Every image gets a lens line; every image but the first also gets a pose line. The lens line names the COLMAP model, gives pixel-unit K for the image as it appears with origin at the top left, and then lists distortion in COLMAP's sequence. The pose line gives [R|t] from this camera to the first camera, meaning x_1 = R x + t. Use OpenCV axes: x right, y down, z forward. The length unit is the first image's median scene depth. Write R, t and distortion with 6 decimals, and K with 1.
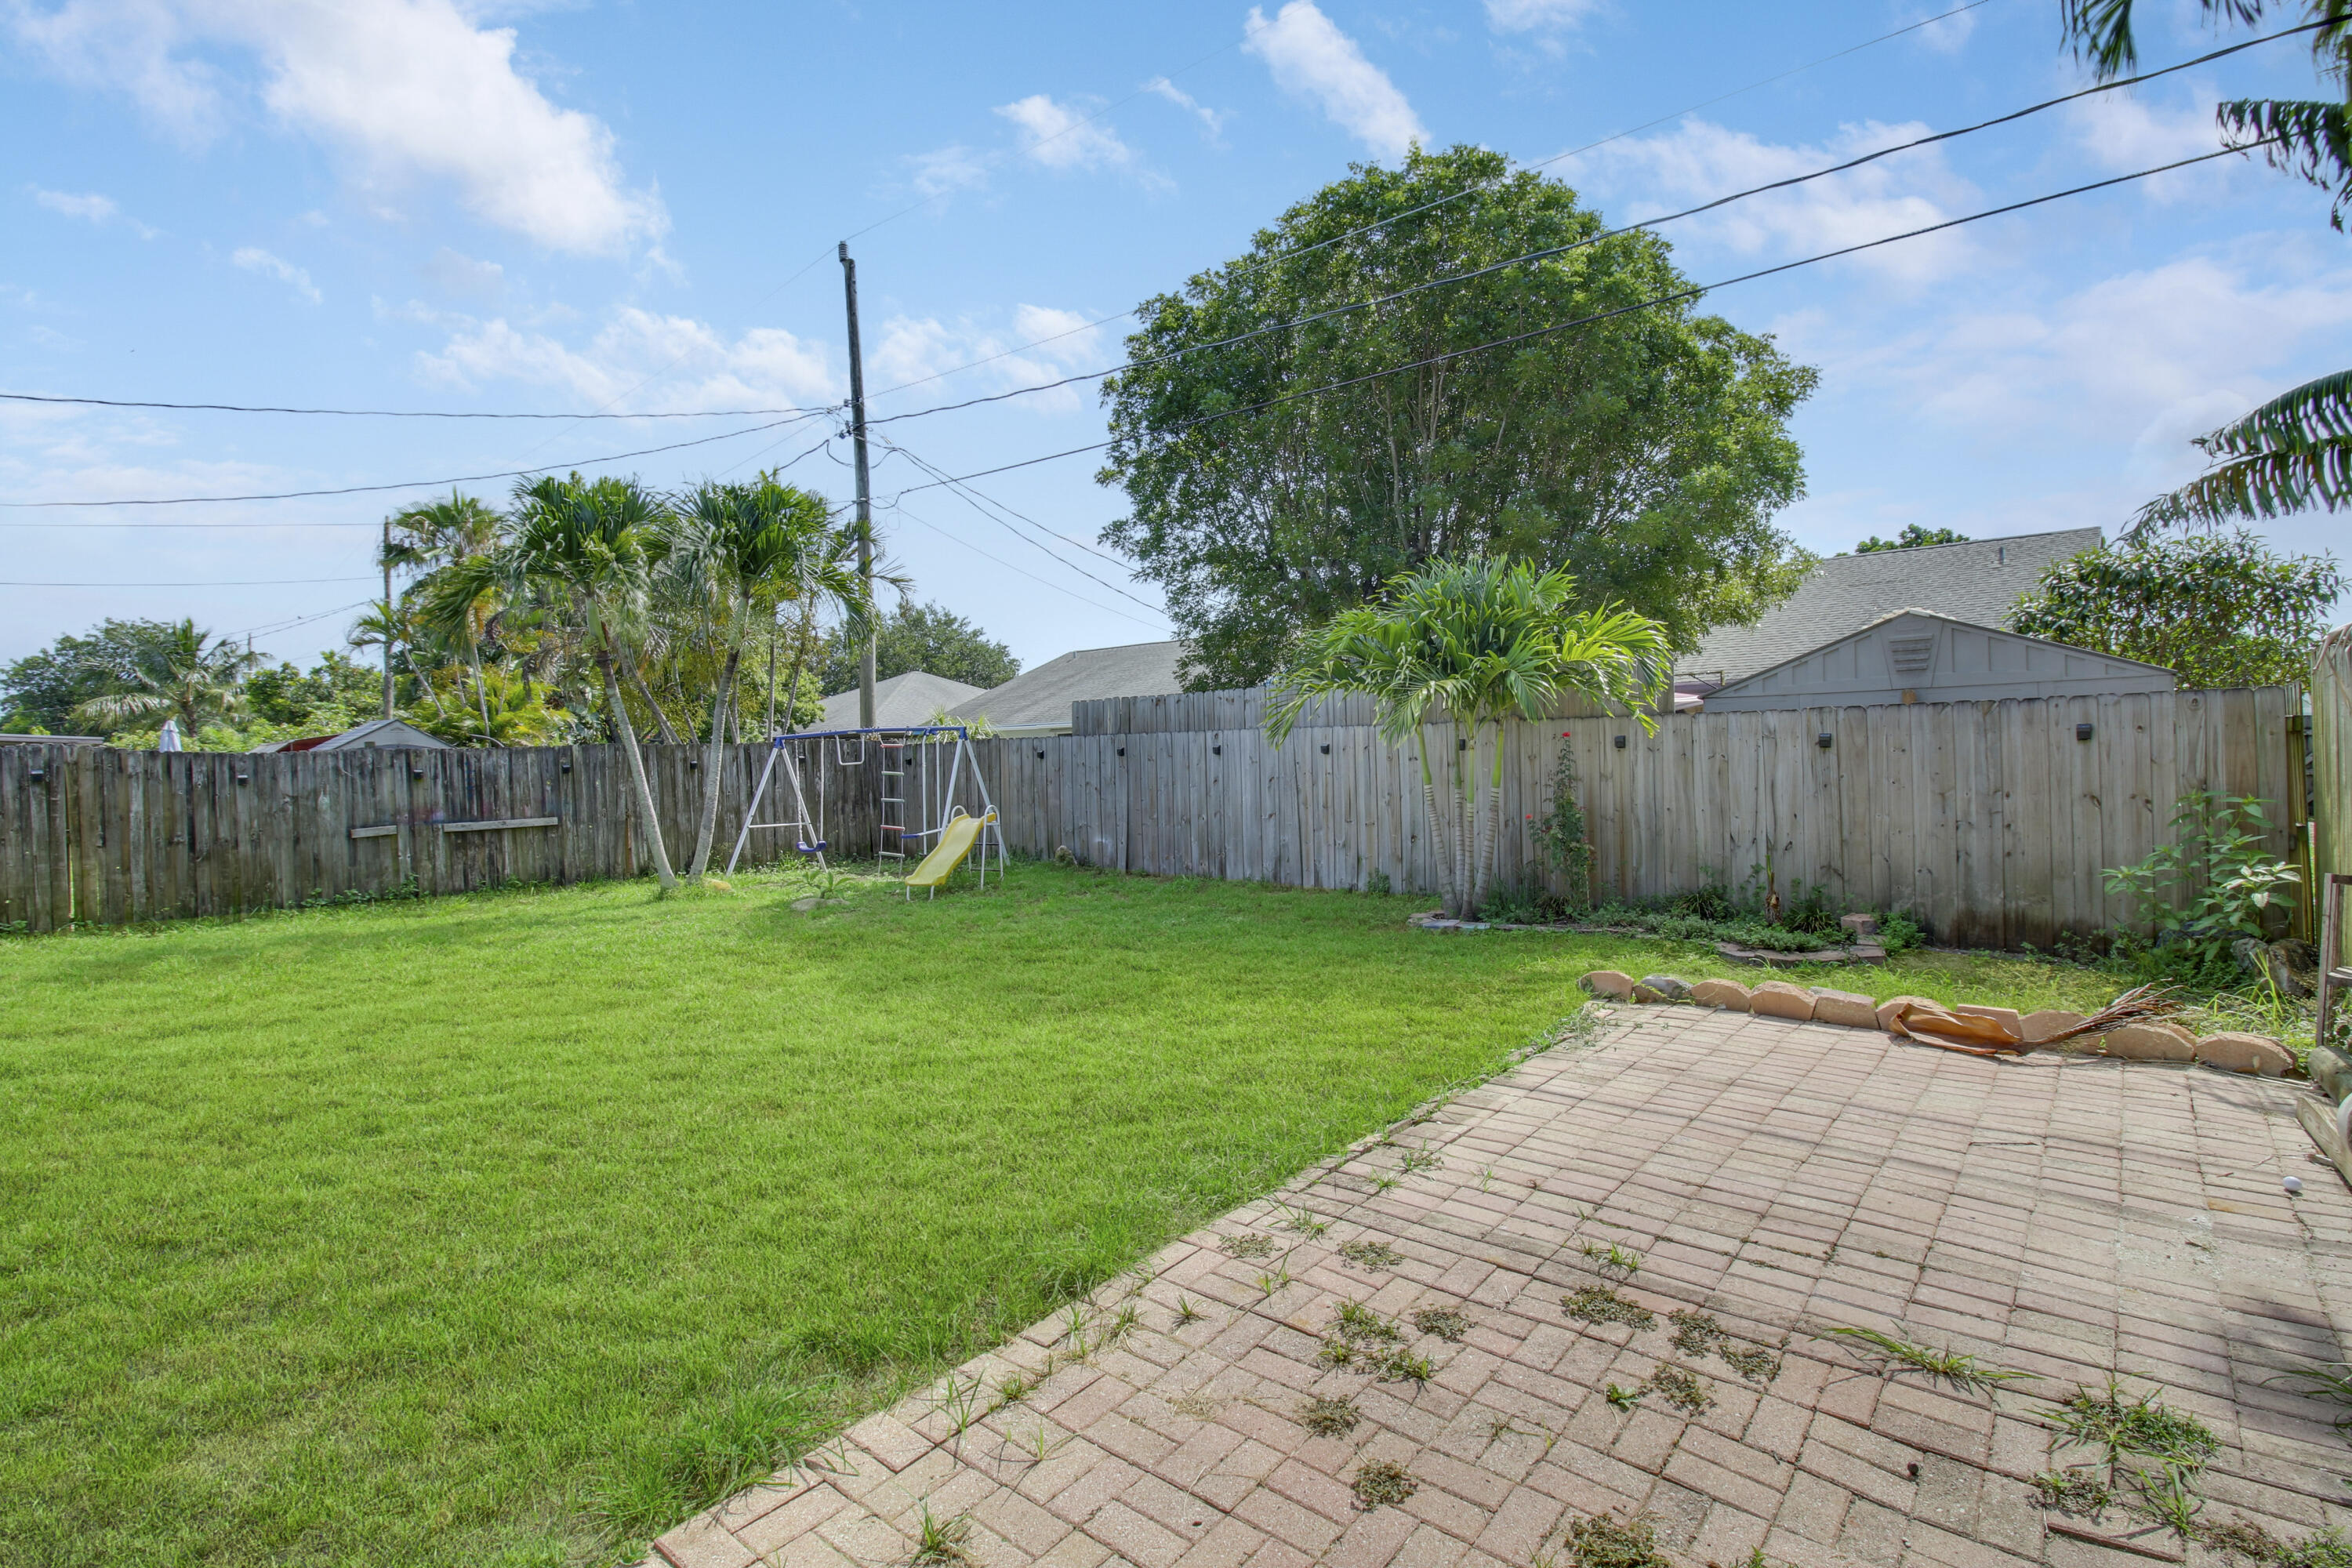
lens RADIAL K [[1081.4, 0, 1174.4], [0, 1081.4, 766.8], [0, 0, 1]] dist [-0.000634, -0.011859]
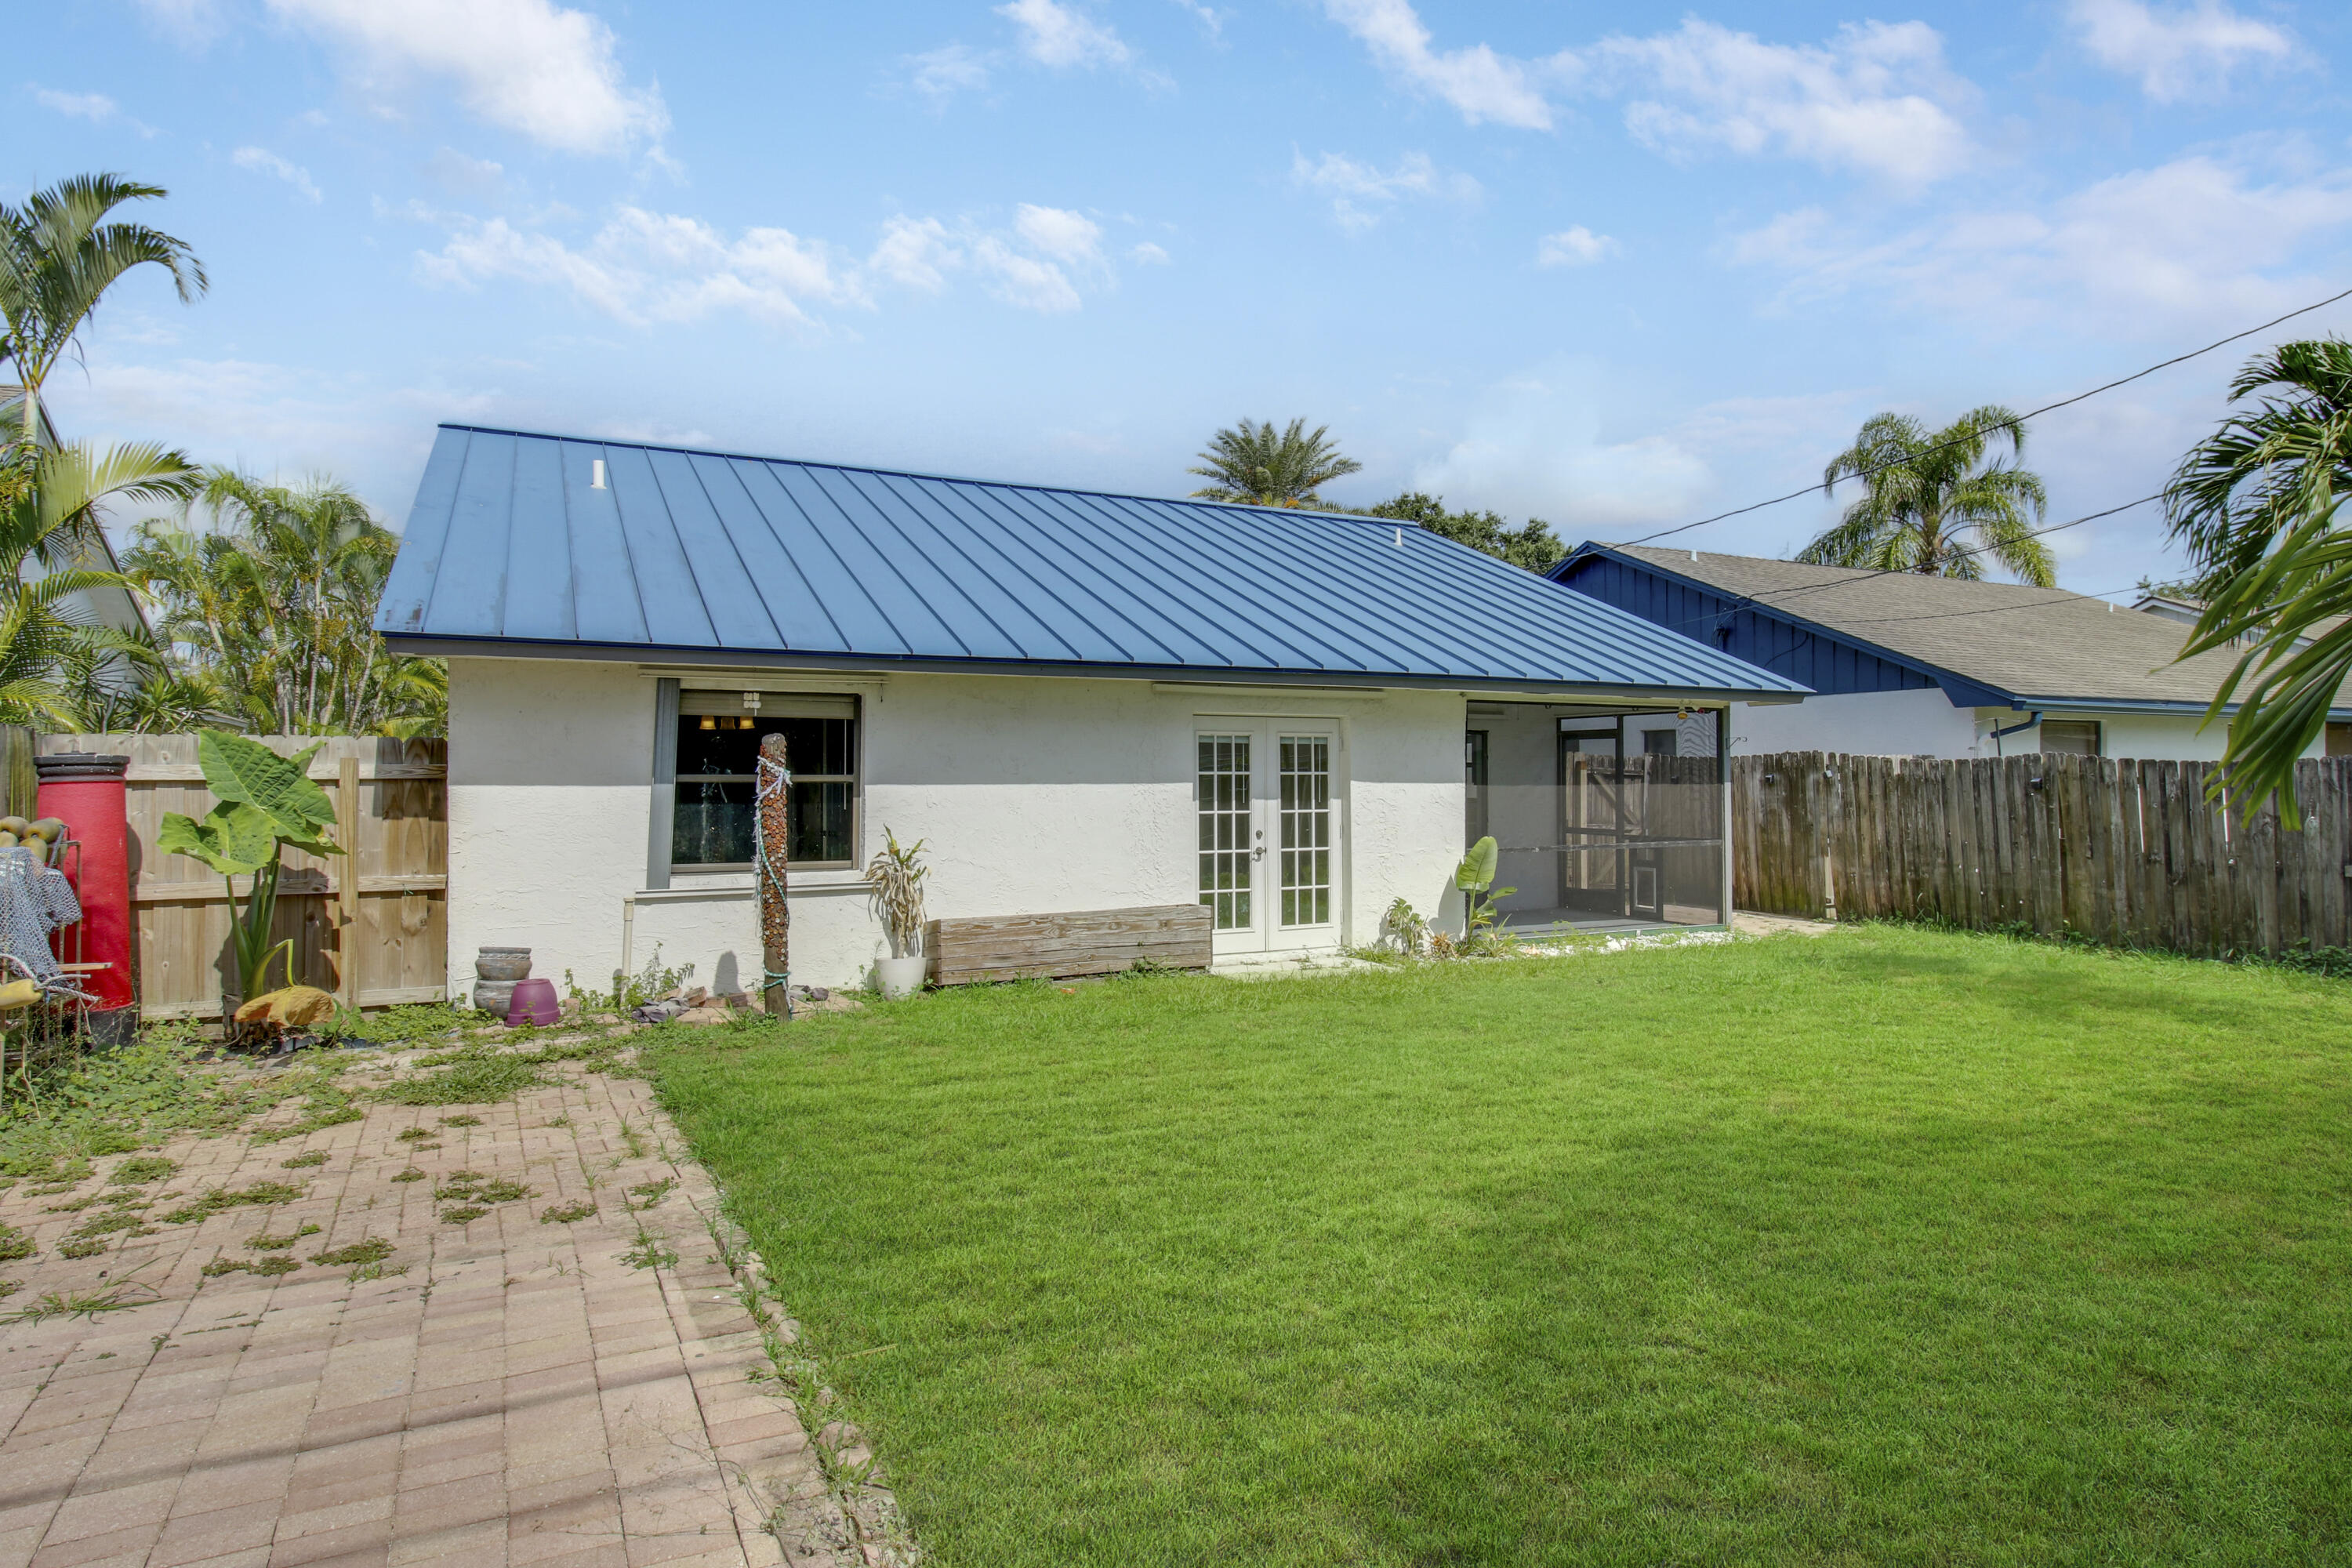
lens RADIAL K [[1325.8, 0, 1205.6], [0, 1325.8, 774.2], [0, 0, 1]] dist [-0.001580, -0.000270]
pose [[-0.355894, 0.016389, -0.934383, 0.398144], [0.002390, 0.999859, 0.016627, -0.022836], [0.934523, 0.003684, -0.355882, 0.664335]]
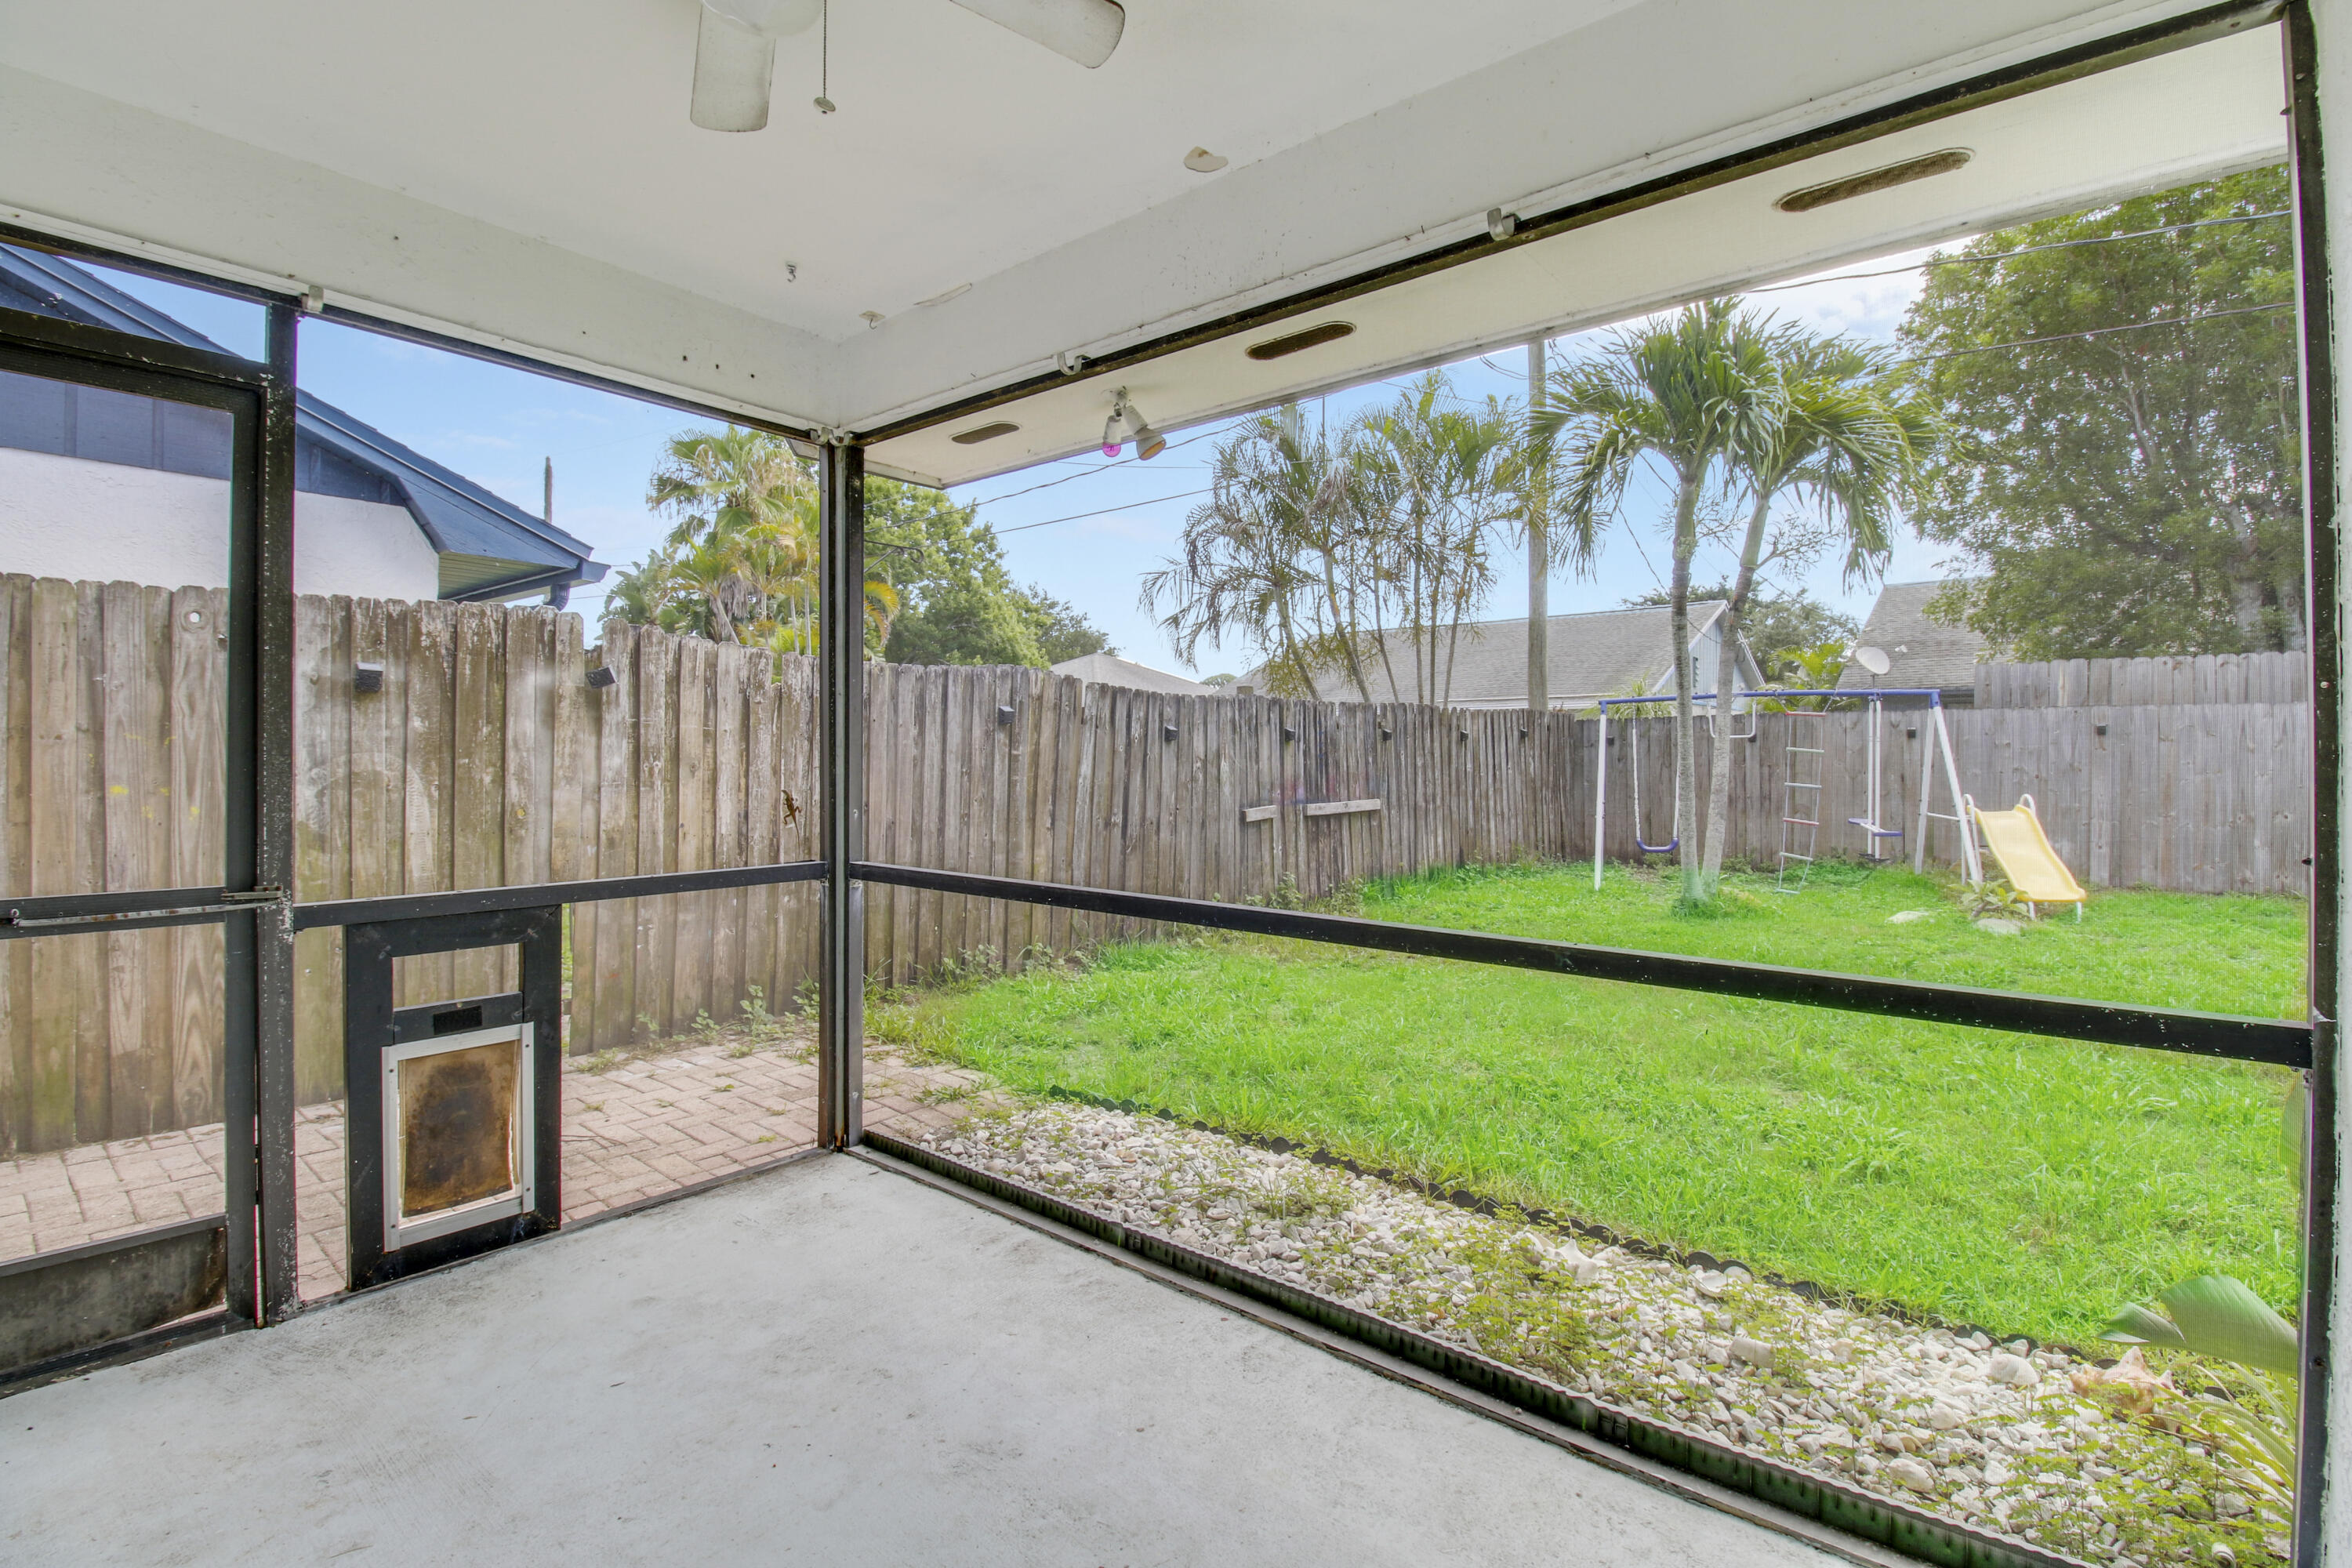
lens RADIAL K [[1081.4, 0, 1174.4], [0, 1081.4, 766.8], [0, 0, 1]] dist [-0.000634, -0.011859]
pose [[0.998921, 0.022031, 0.040880, -0.939872], [-0.022161, 0.999751, 0.002716, 0.033209], [-0.040810, -0.003619, 0.999160, 0.336165]]
